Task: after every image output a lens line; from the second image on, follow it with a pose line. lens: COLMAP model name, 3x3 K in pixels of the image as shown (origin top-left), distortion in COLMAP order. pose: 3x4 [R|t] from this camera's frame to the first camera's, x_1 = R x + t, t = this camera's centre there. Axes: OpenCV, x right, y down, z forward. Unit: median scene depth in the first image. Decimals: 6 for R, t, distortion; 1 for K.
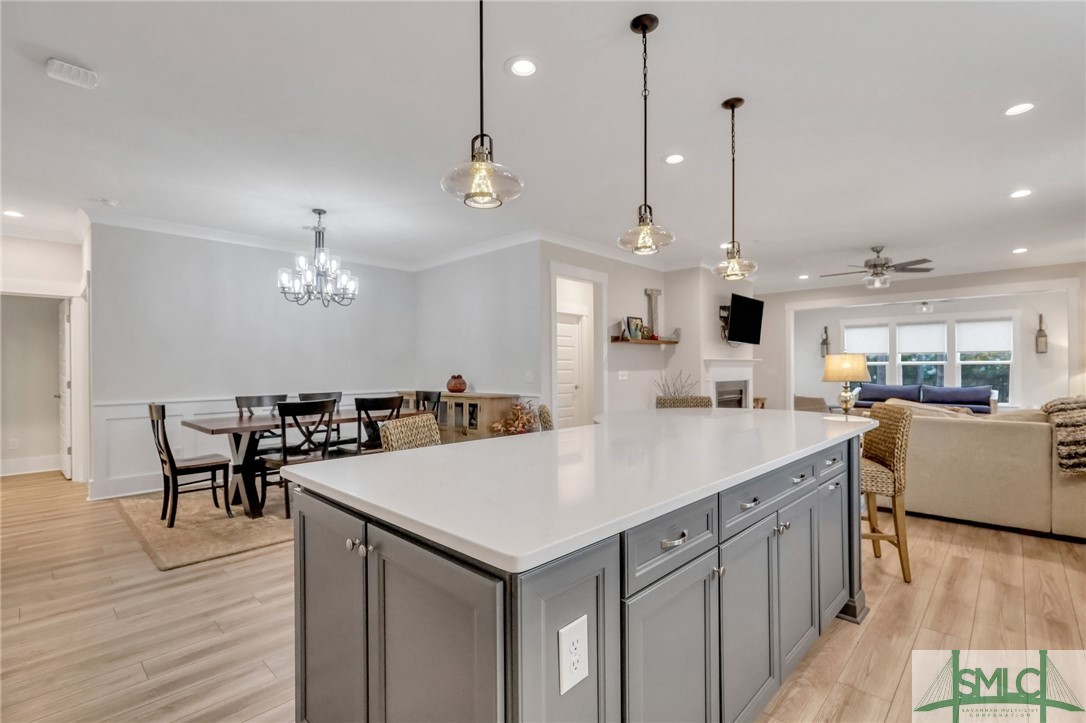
lens RADIAL K [[496.5, 0, 550.4], [0, 496.5, 368.4], [0, 0, 1]] dist [-0.000669, -0.000686]
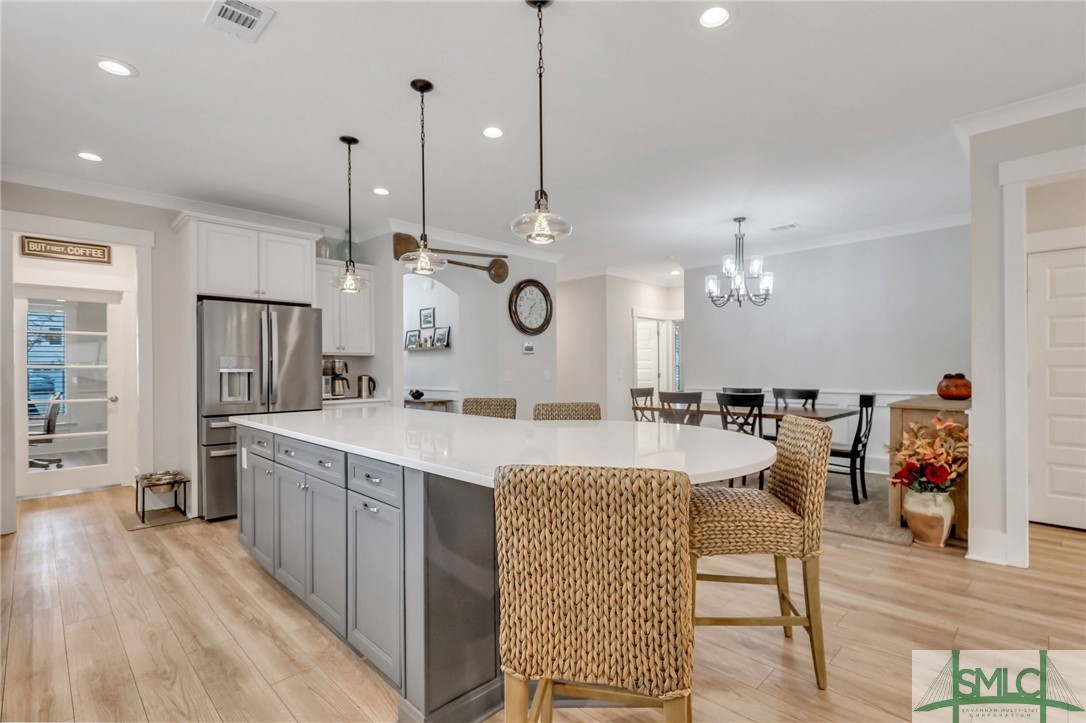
lens RADIAL K [[503.3, 0, 549.1], [0, 503.3, 367.7], [0, 0, 1]] dist [0.001059, -0.000592]
pose [[-0.022637, 0.006190, -0.999725, 0.631721], [0.007160, 0.999956, 0.006029, -0.002806], [0.999718, -0.007022, -0.022680, 0.591473]]
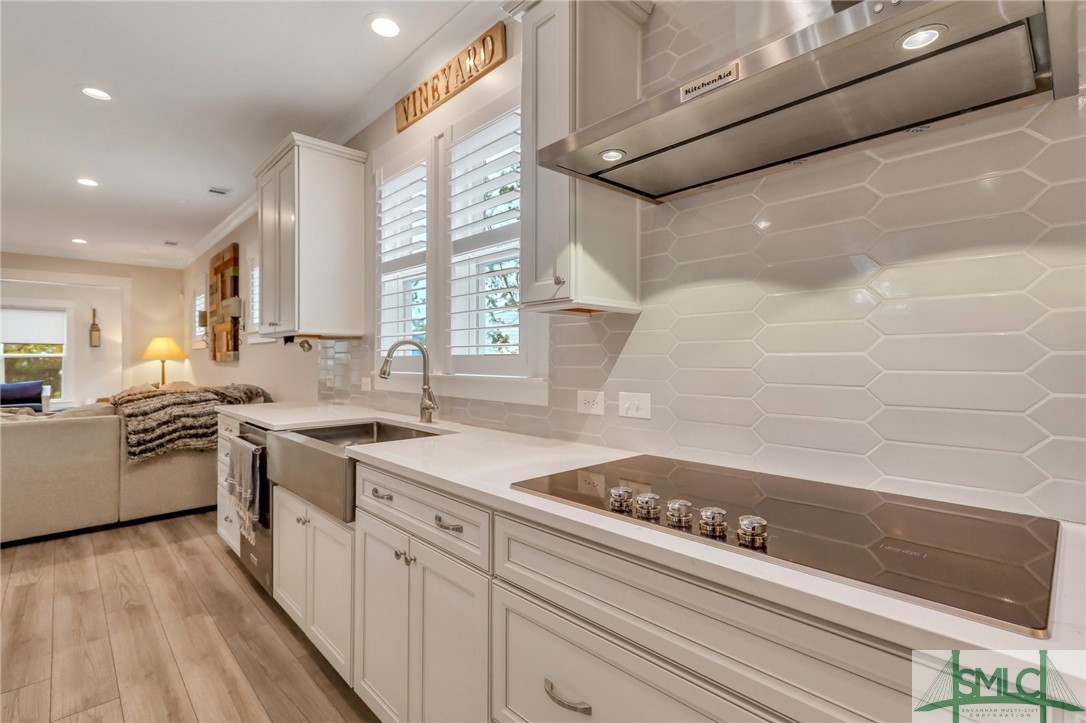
lens RADIAL K [[504.4, 0, 547.0], [0, 504.4, 356.4], [0, 0, 1]] dist [0.000502, 0.000145]
pose [[0.048933, 0.010919, 0.998742, 0.005321], [0.000710, 0.999940, -0.010967, 0.001484], [-0.998802, 0.001246, 0.048922, 0.045513]]
